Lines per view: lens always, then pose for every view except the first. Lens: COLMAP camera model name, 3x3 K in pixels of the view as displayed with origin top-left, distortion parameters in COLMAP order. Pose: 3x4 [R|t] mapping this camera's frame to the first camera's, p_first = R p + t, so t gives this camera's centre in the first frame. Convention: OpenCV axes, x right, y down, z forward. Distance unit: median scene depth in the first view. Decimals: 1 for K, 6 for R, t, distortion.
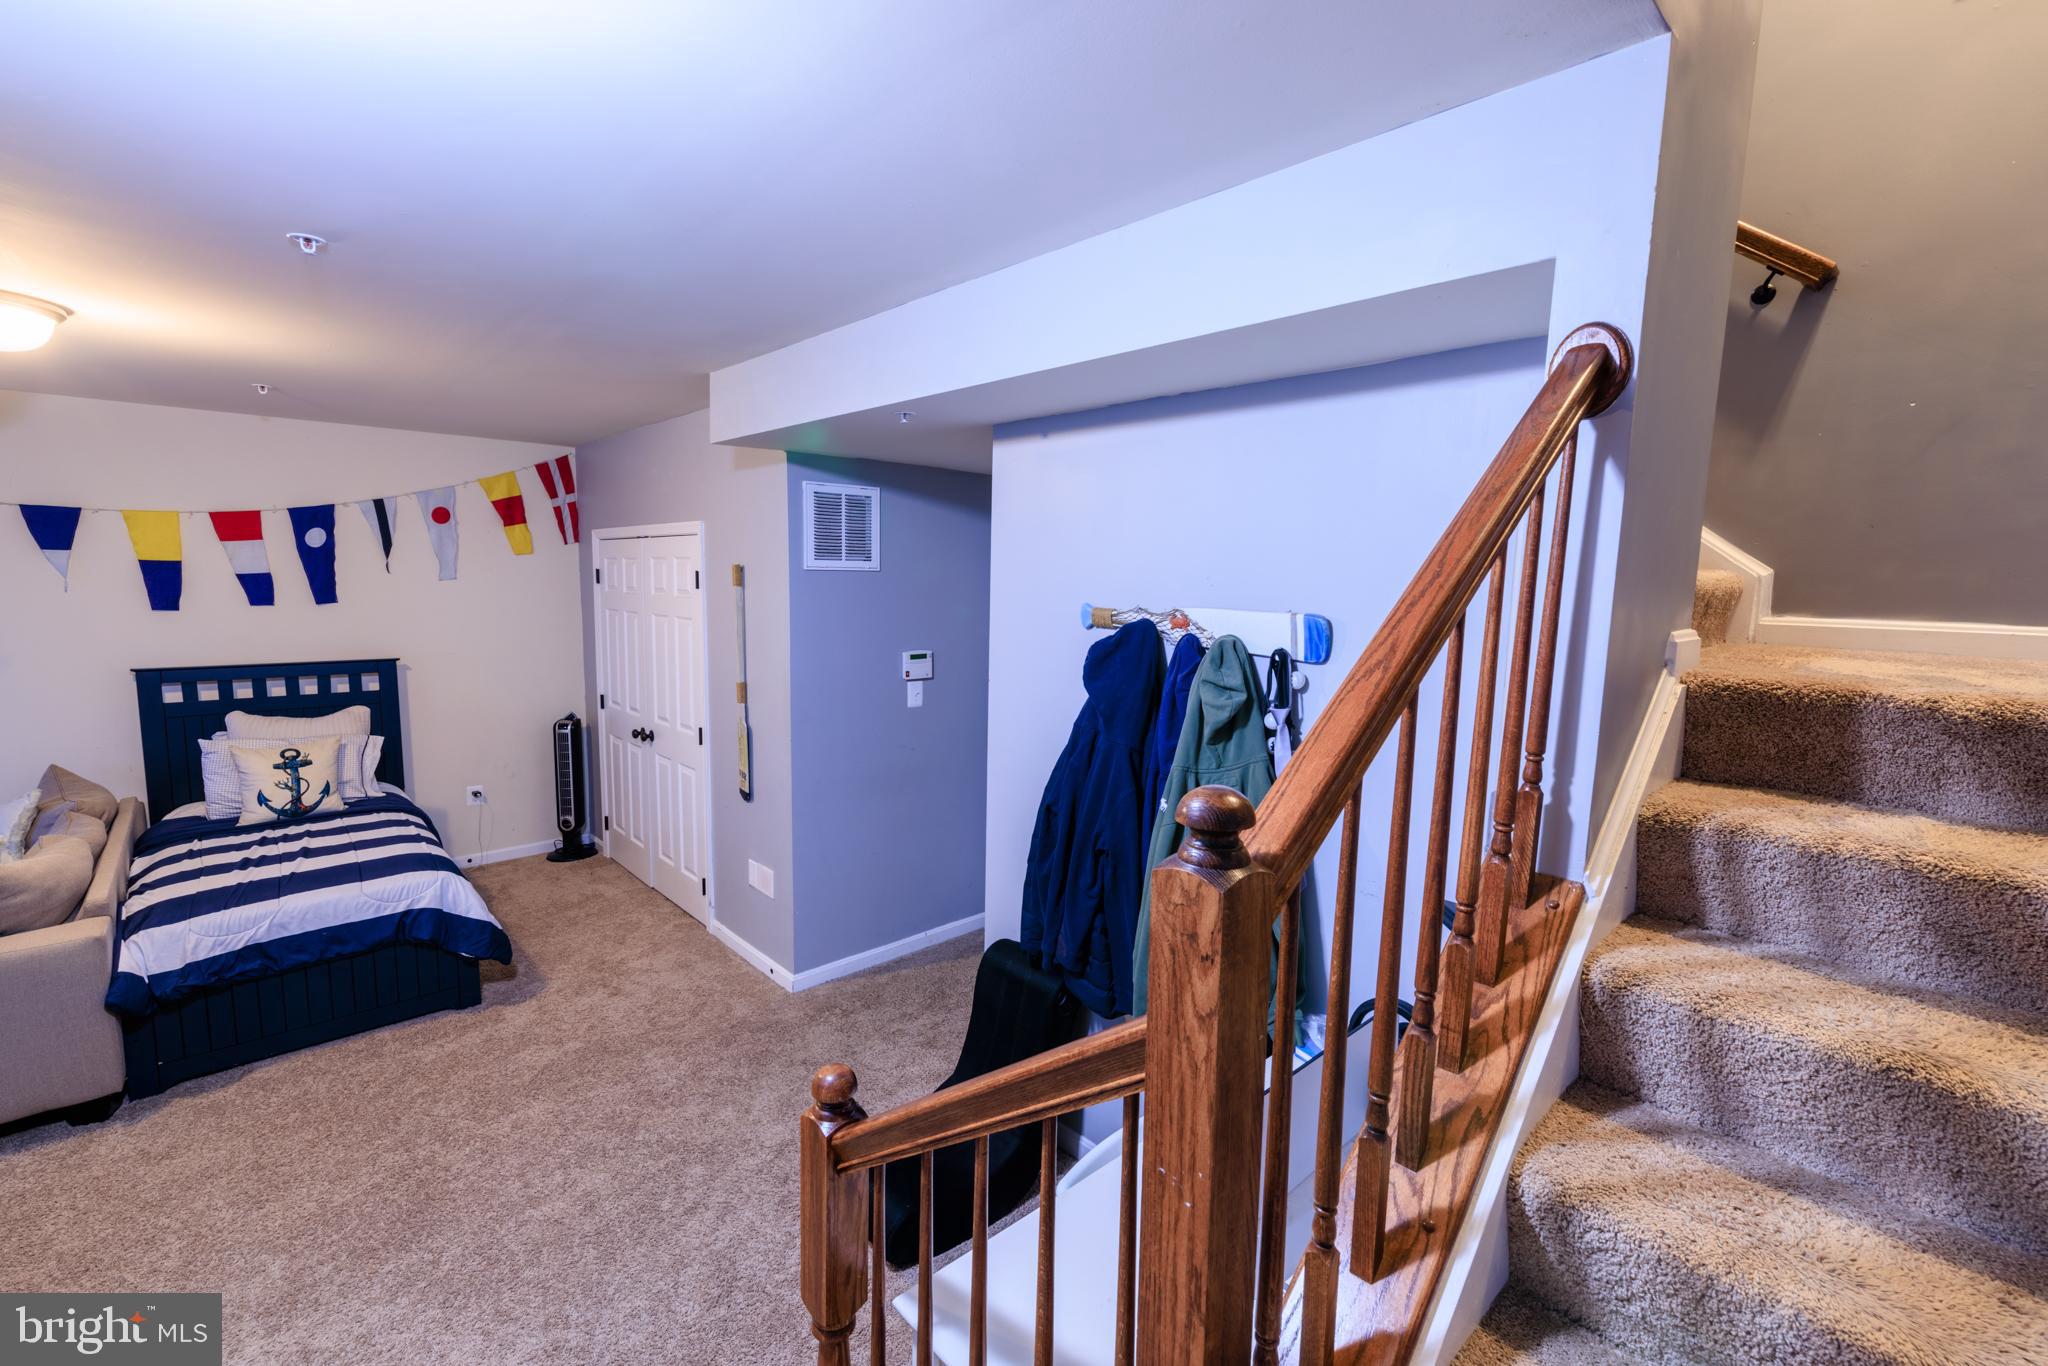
lens RADIAL K [[878.1, 0, 1017.9], [0, 878.1, 680.3], [0, 0, 1]] dist [-0.000829, 0.000162]
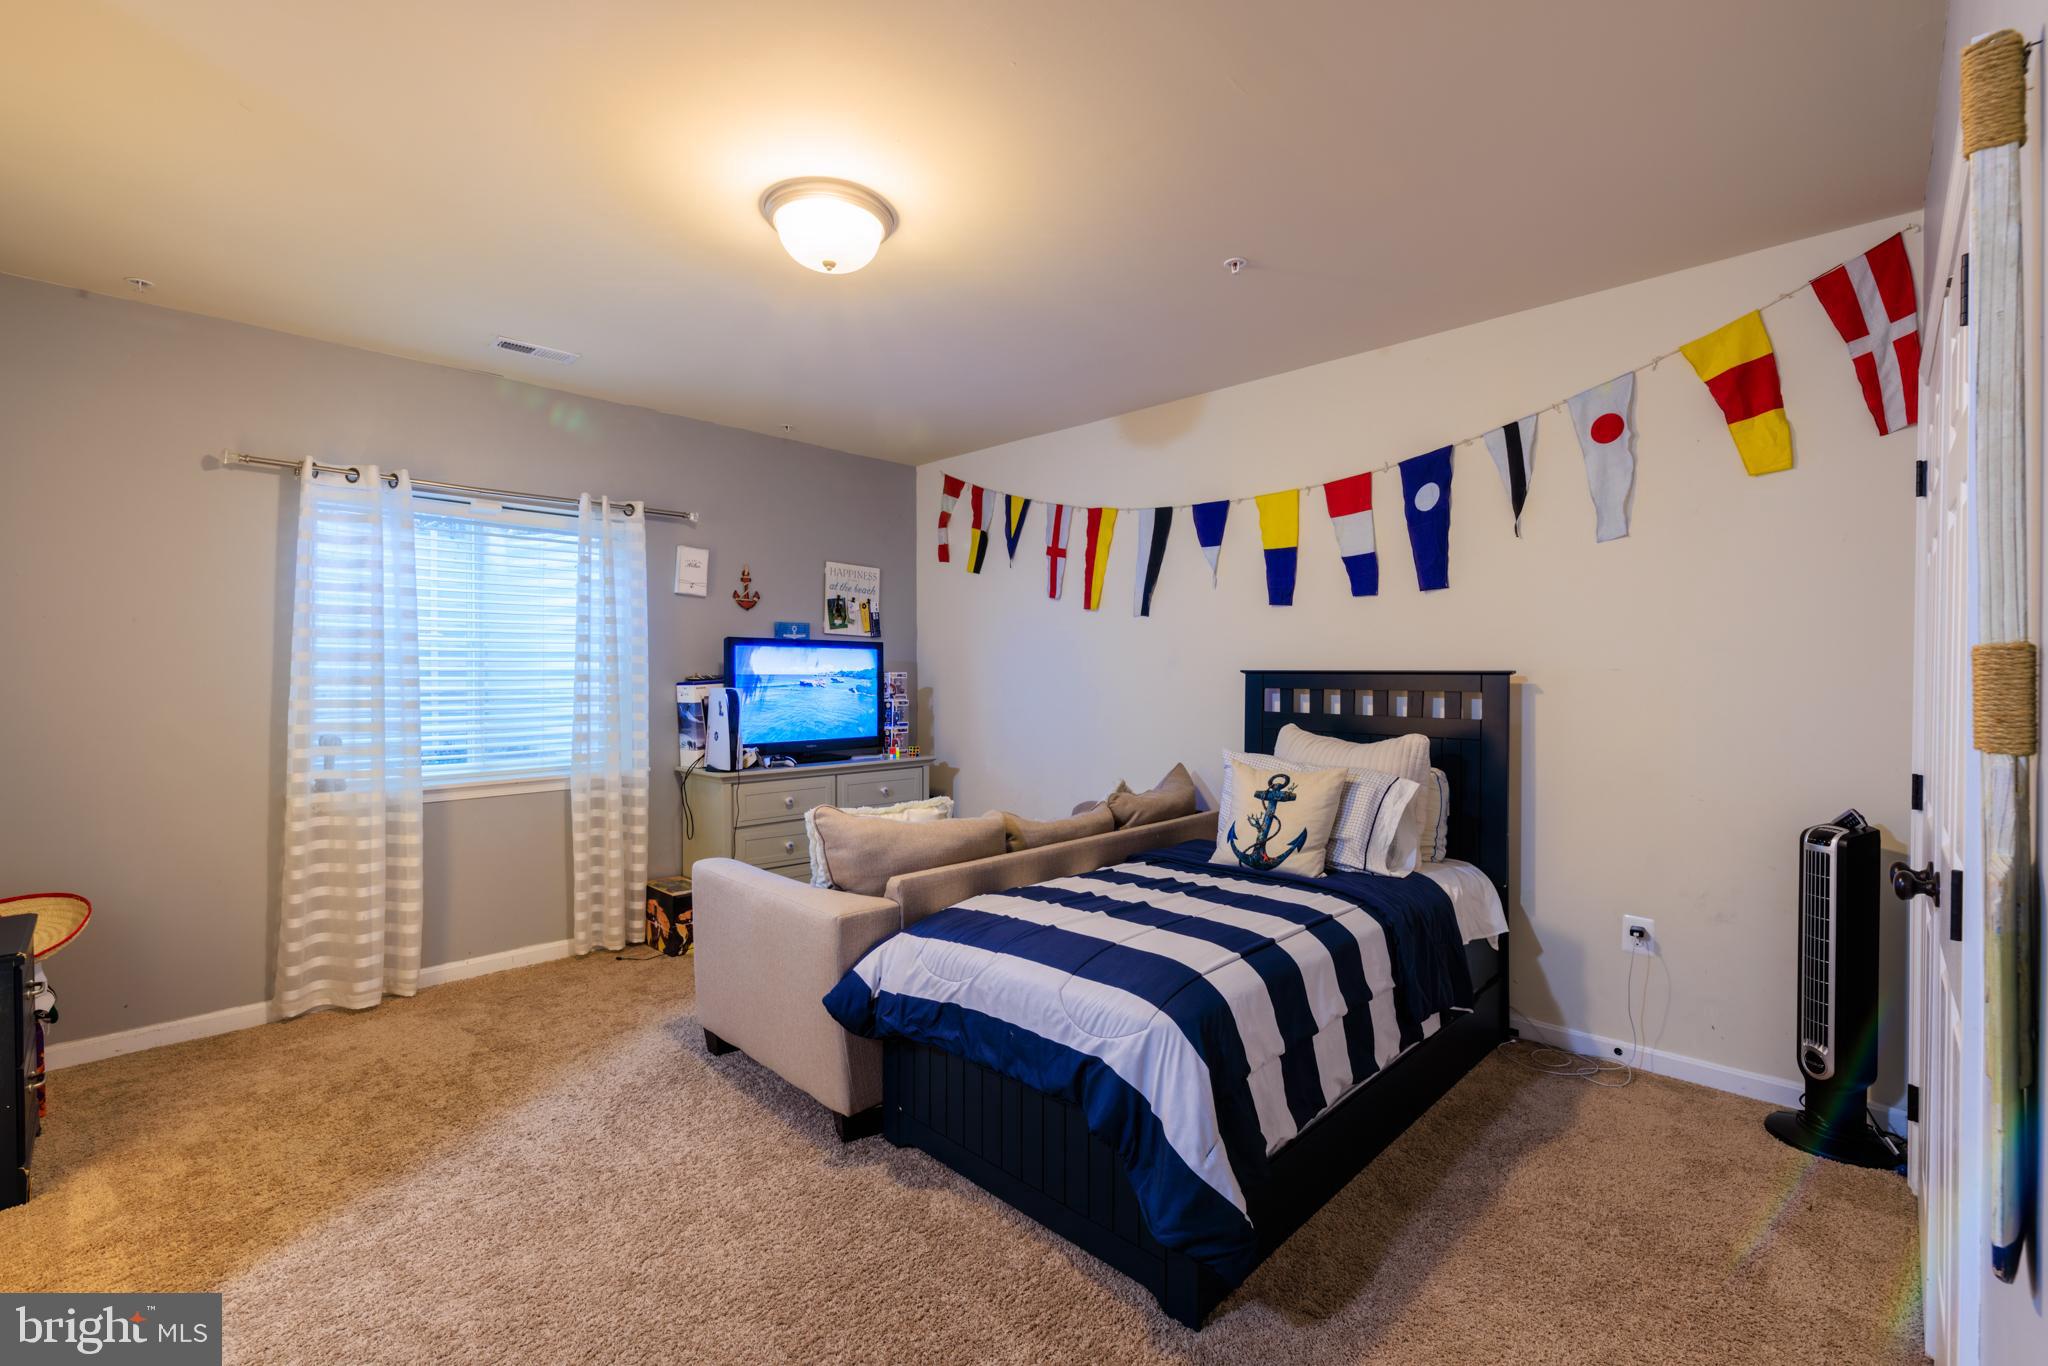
lens RADIAL K [[878.1, 0, 1022.3], [0, 878.1, 675.6], [0, 0, 1]] dist [-0.000829, 0.000162]
pose [[0.064325, -0.010981, -0.997869, -0.116071], [-0.122252, 0.992321, -0.018800, 0.033158], [0.990412, 0.123201, 0.062488, 0.645476]]
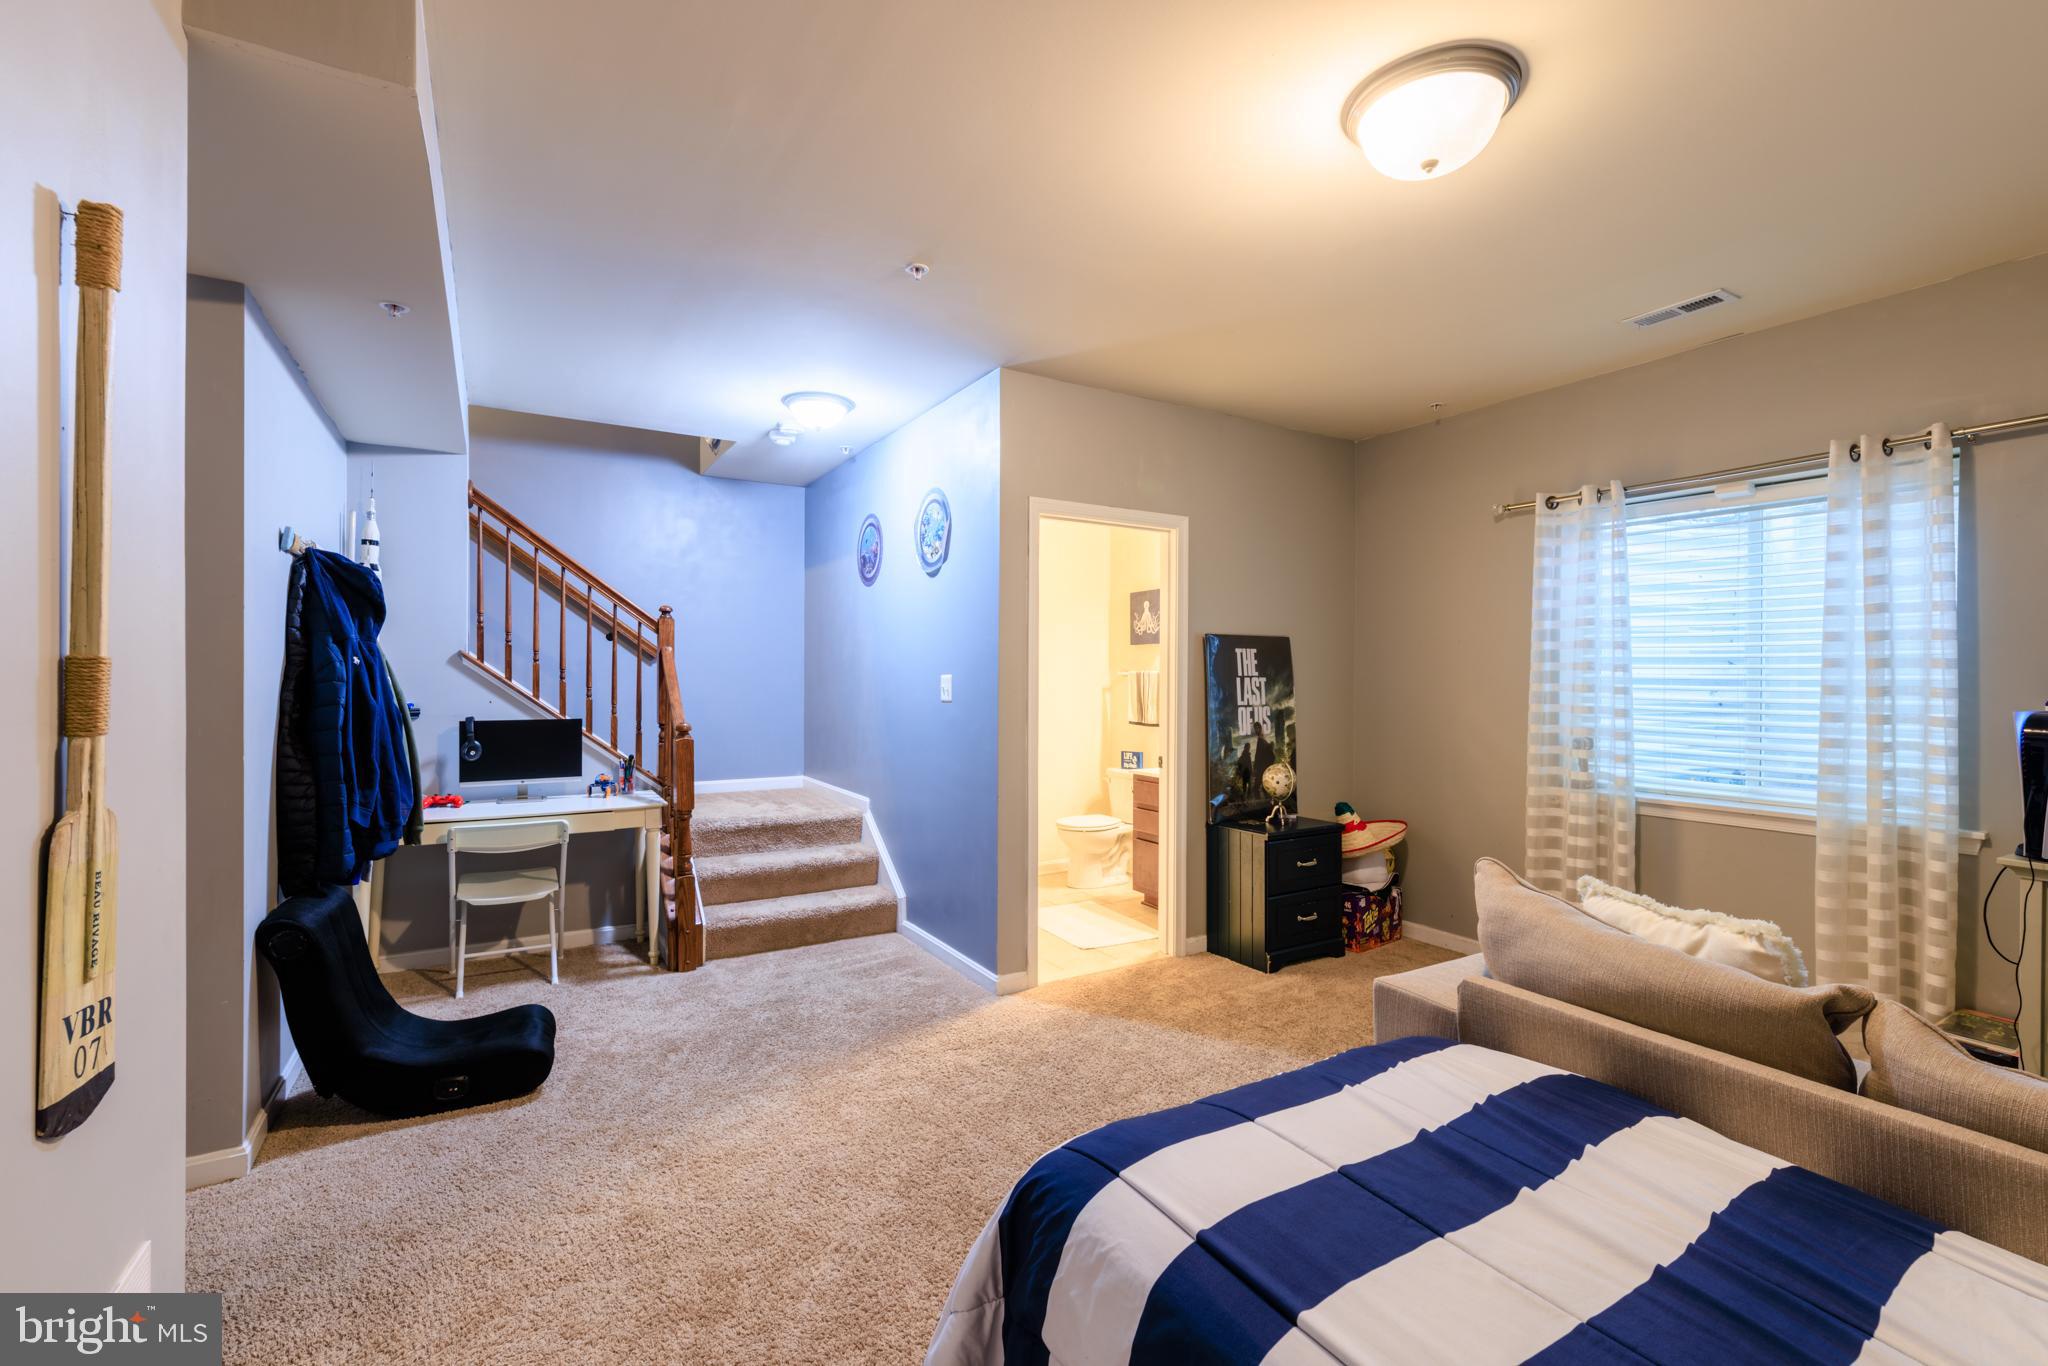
lens RADIAL K [[878.1, 0, 1026.8], [0, 878.1, 679.7], [0, 0, 1]] dist [-0.000829, 0.000162]
pose [[-0.982003, -0.024915, 0.187215, -0.439544], [-0.000108, 0.991335, 0.131361, -0.006334], [-0.188866, 0.128977, -0.973496, 0.915679]]
